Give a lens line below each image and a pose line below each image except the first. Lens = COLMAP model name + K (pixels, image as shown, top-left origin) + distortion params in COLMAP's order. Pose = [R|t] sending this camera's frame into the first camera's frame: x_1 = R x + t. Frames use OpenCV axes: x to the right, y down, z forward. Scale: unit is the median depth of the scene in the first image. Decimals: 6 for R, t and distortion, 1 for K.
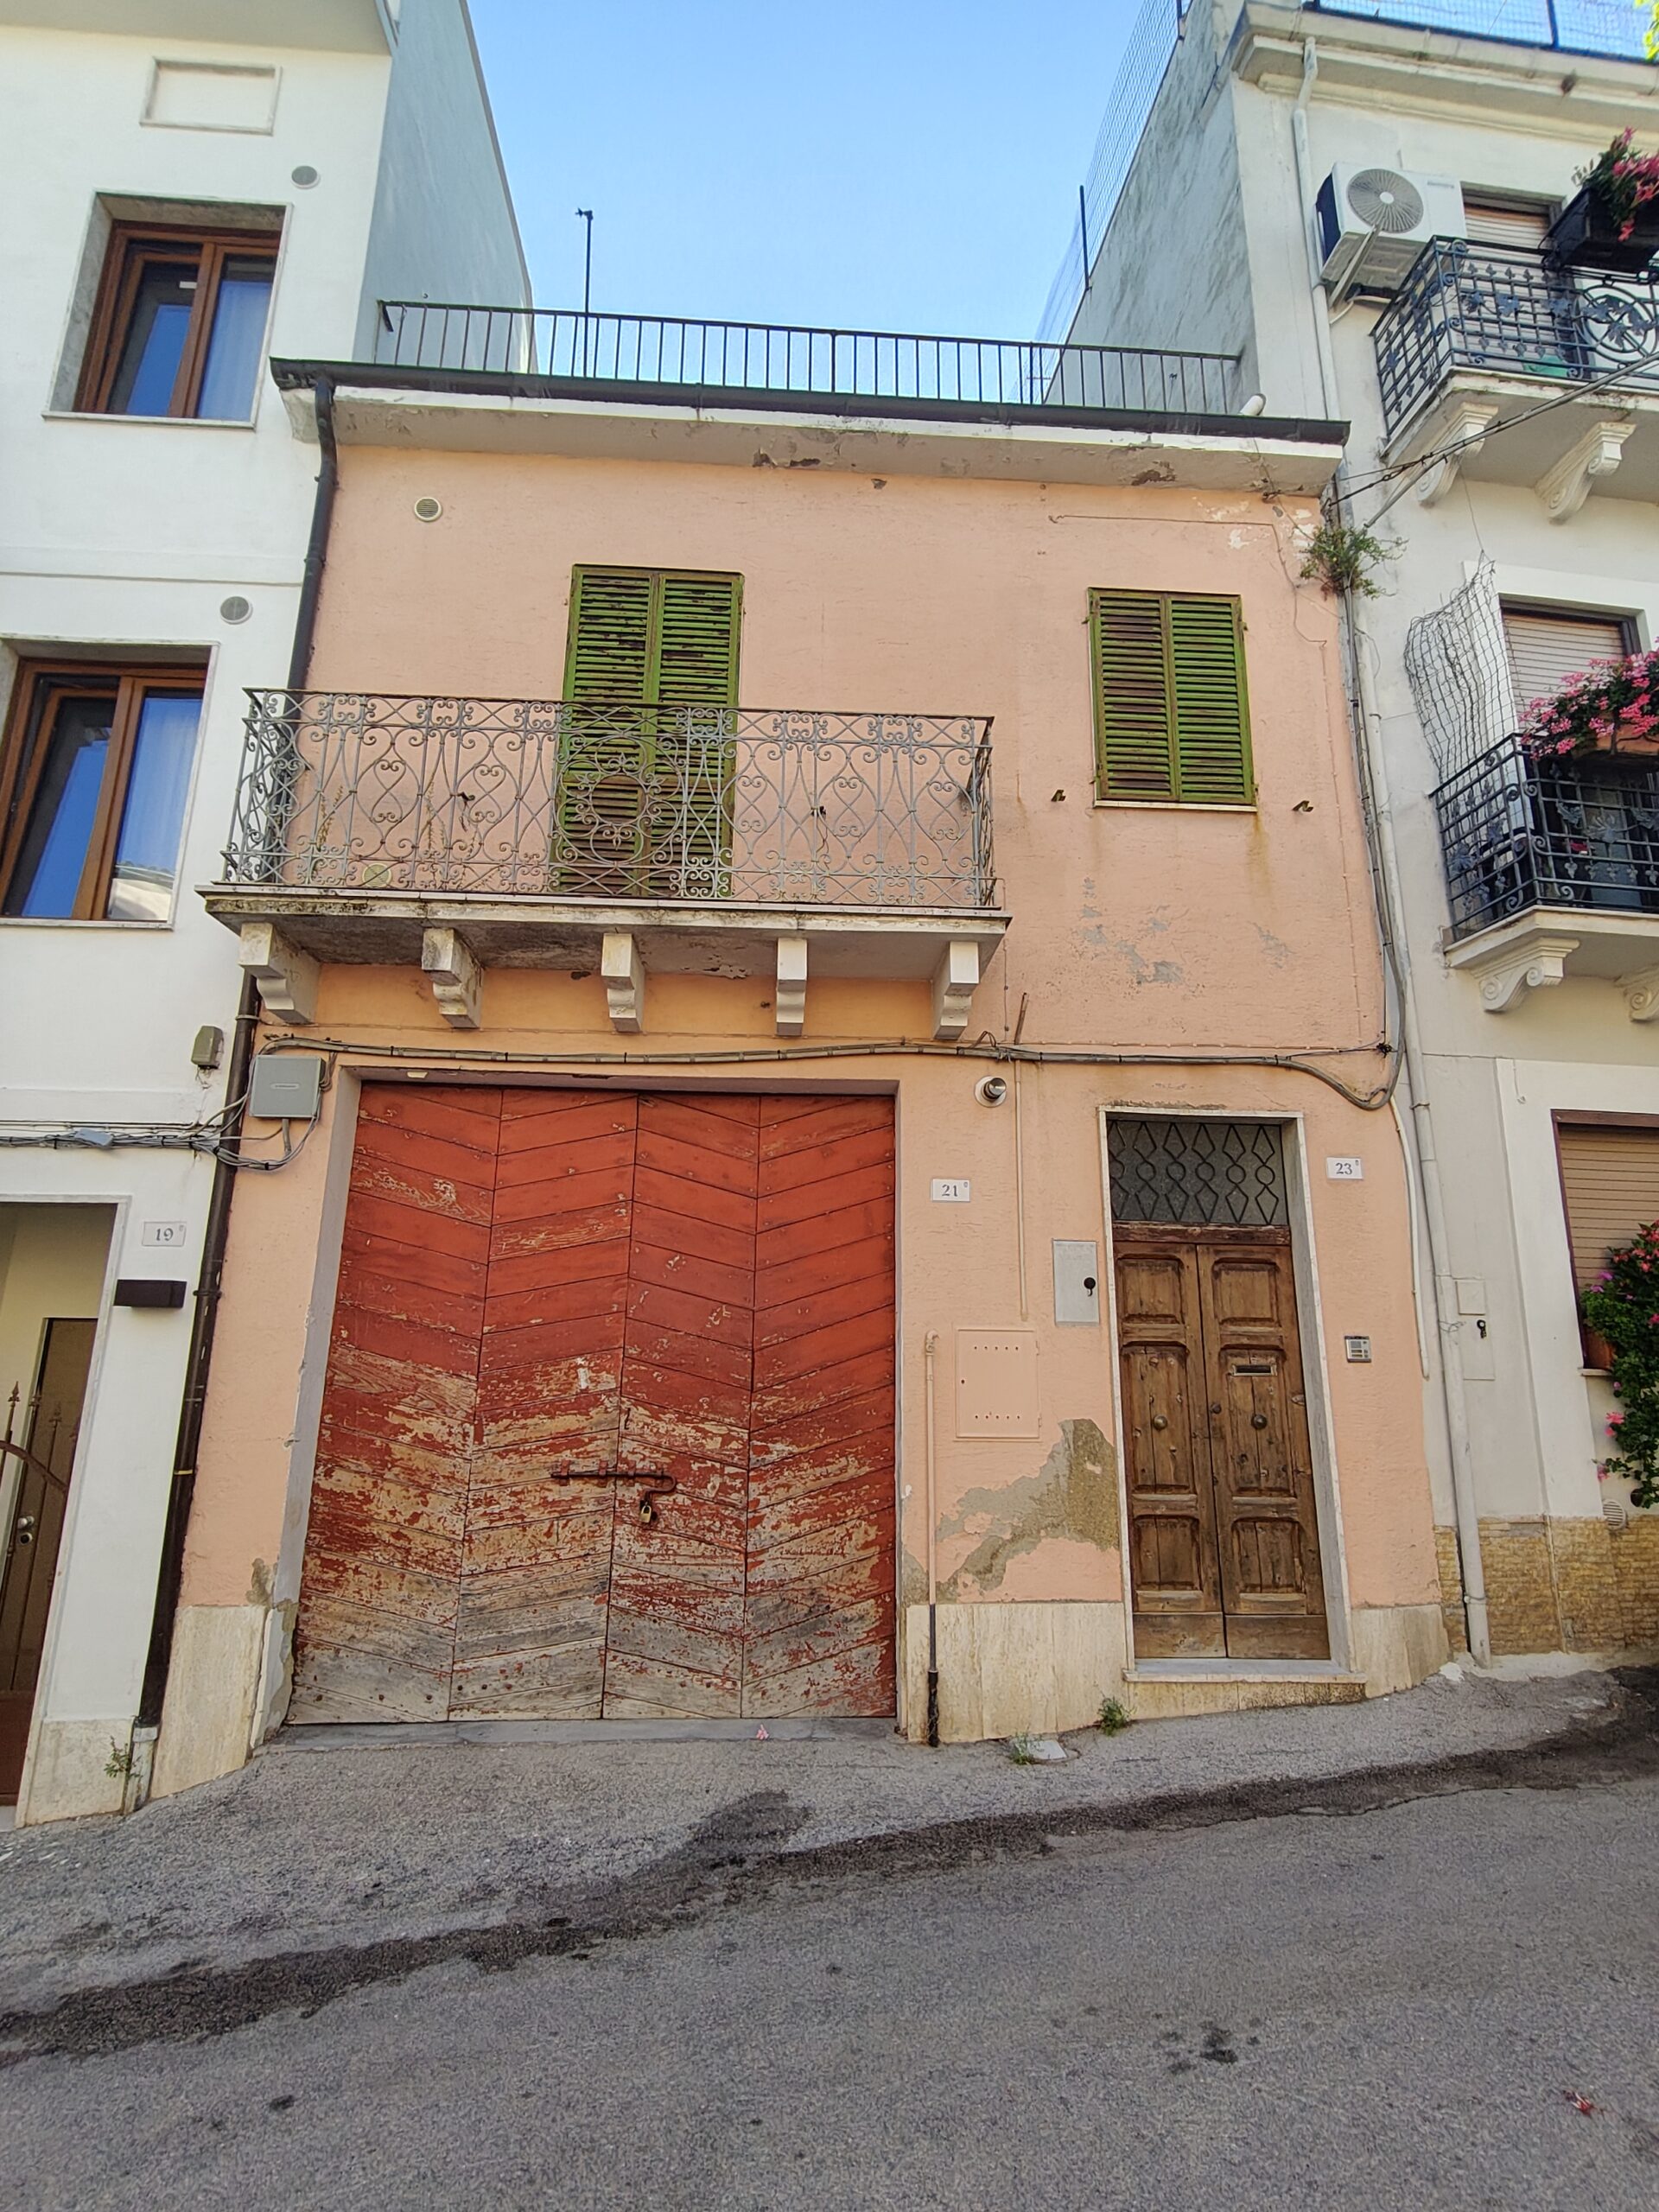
lens RADIAL K [[1037.5, 0, 838.2], [0, 1037.5, 1115.2], [0, 0, 1]] dist [0.013127, -0.004227]
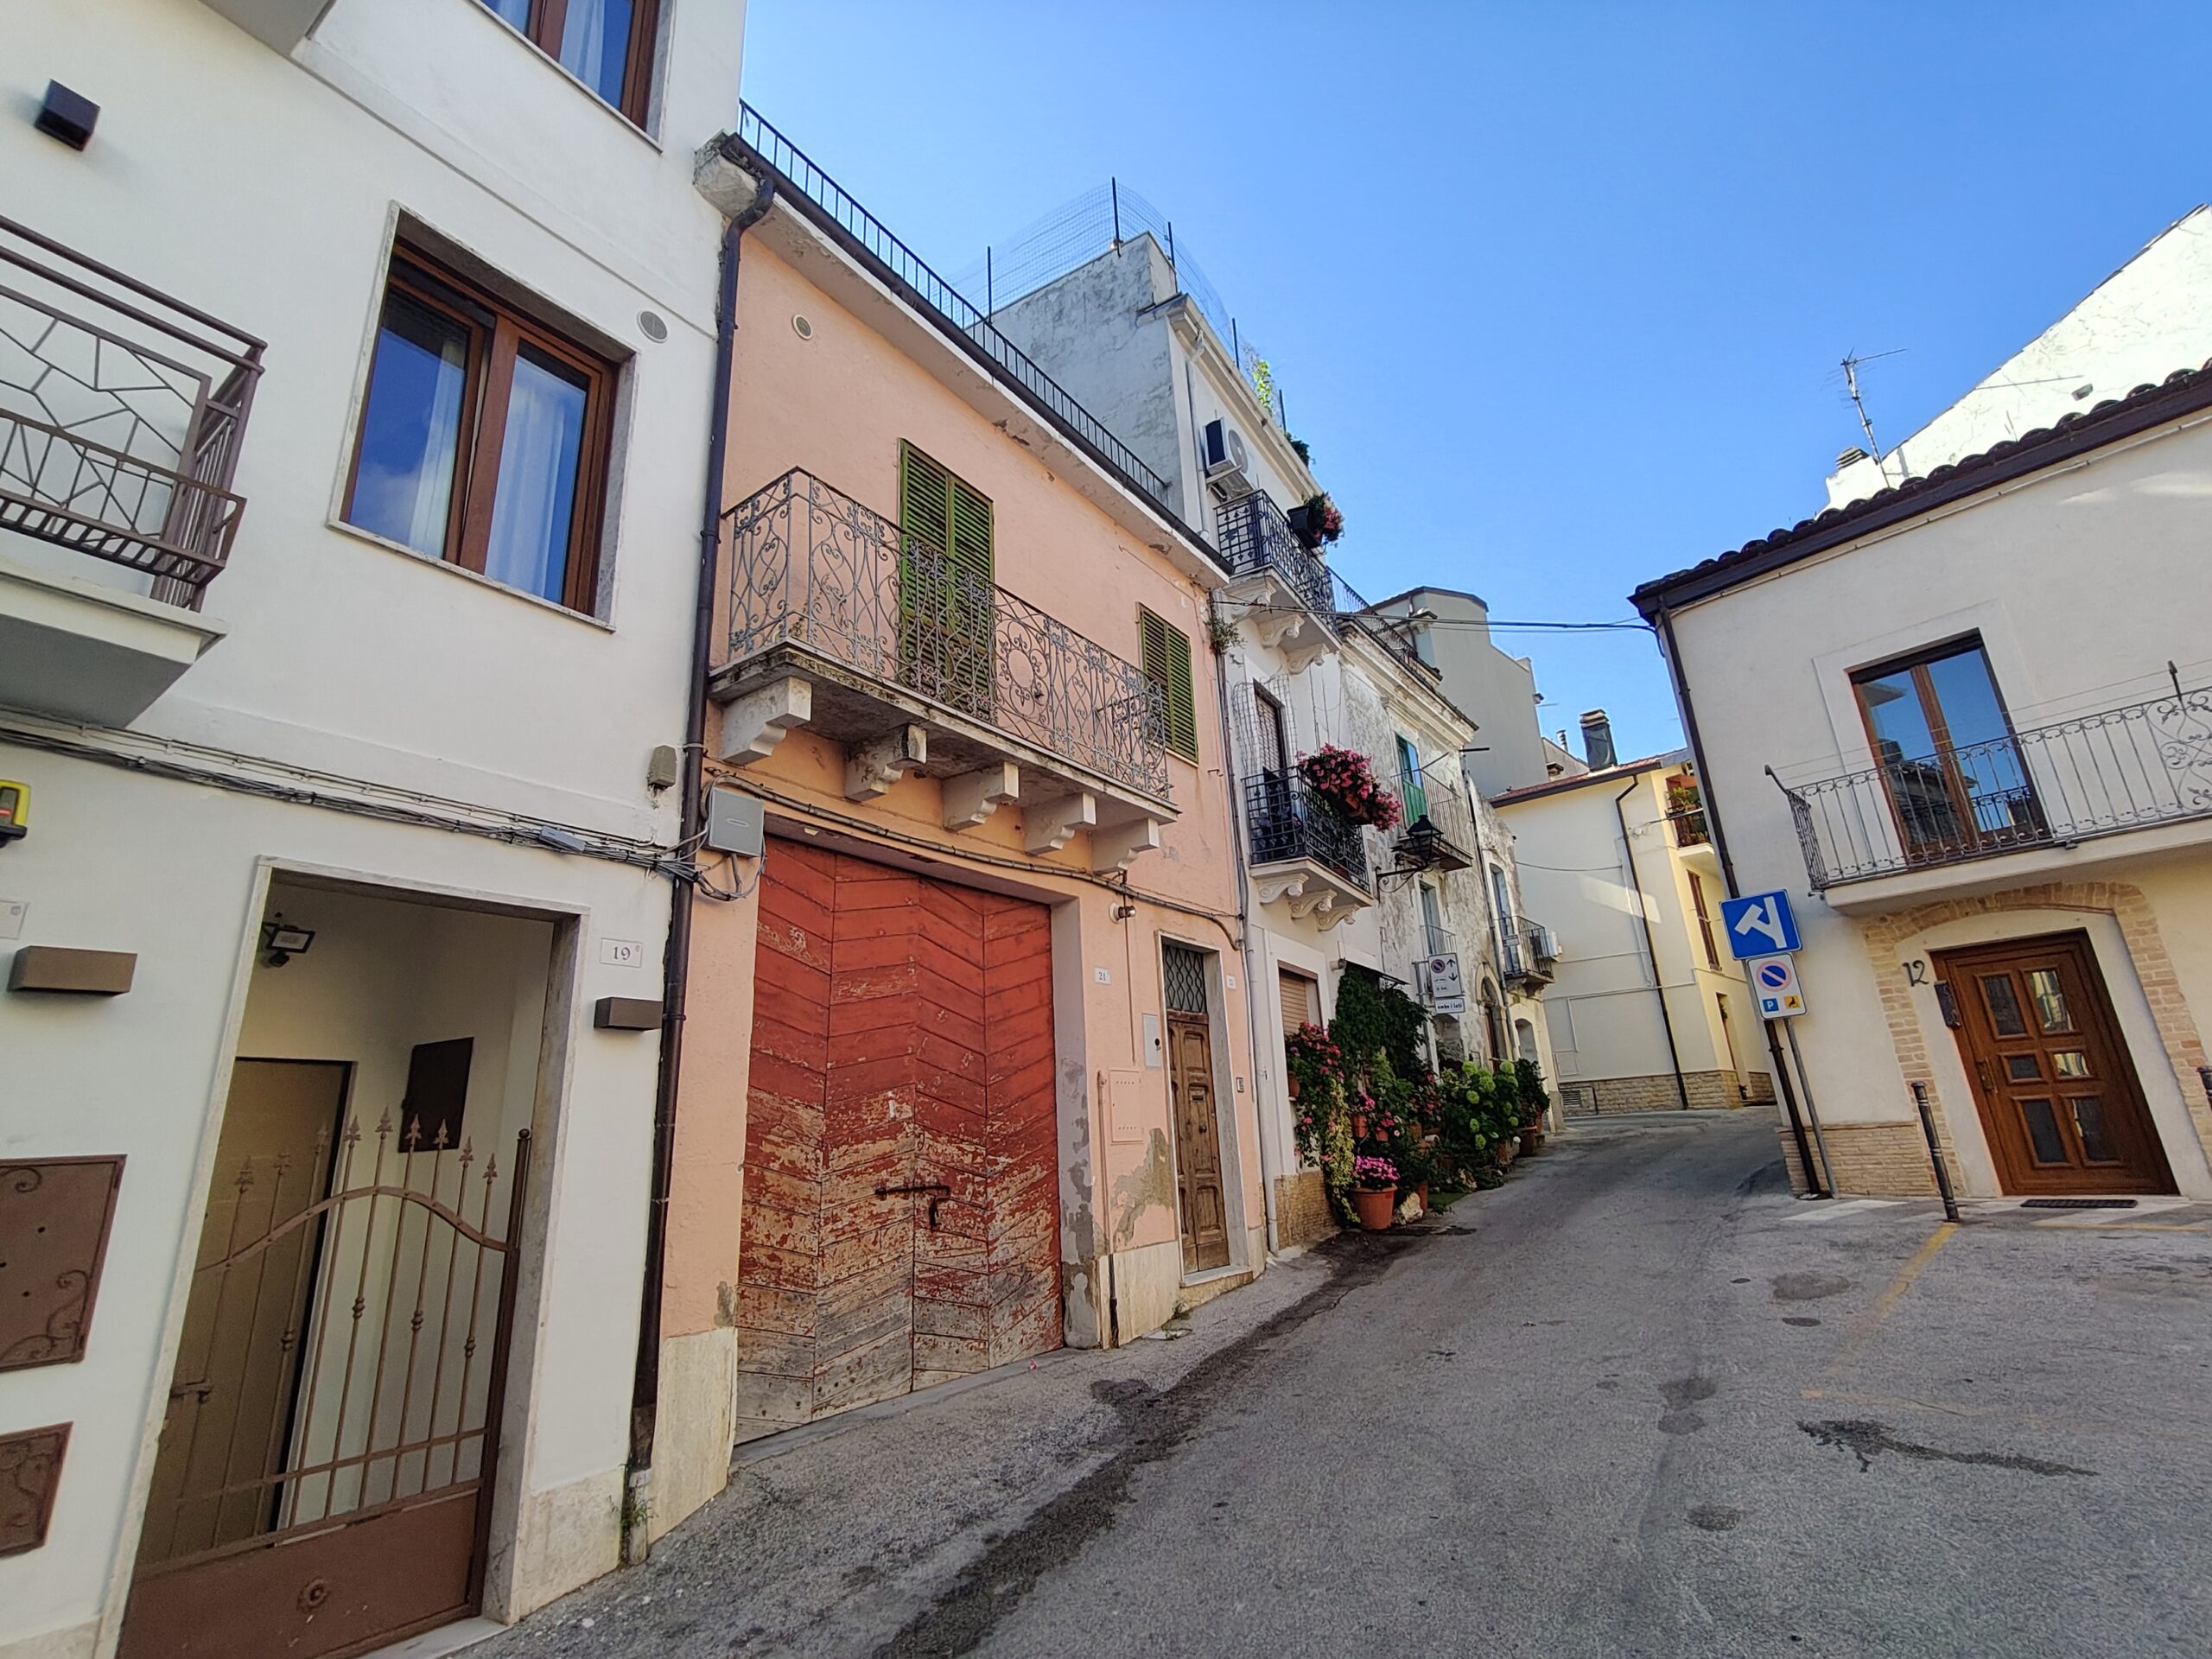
lens RADIAL K [[1037.5, 0, 1115.2], [0, 1037.5, 814.5], [0, 0, 1]] dist [0.013127, -0.004227]
pose [[0.614043, 0.203073, 0.762701, -1.093564], [-0.117883, 0.979092, -0.165781, 0.092150], [-0.780419, 0.011887, 0.625143, 0.050562]]
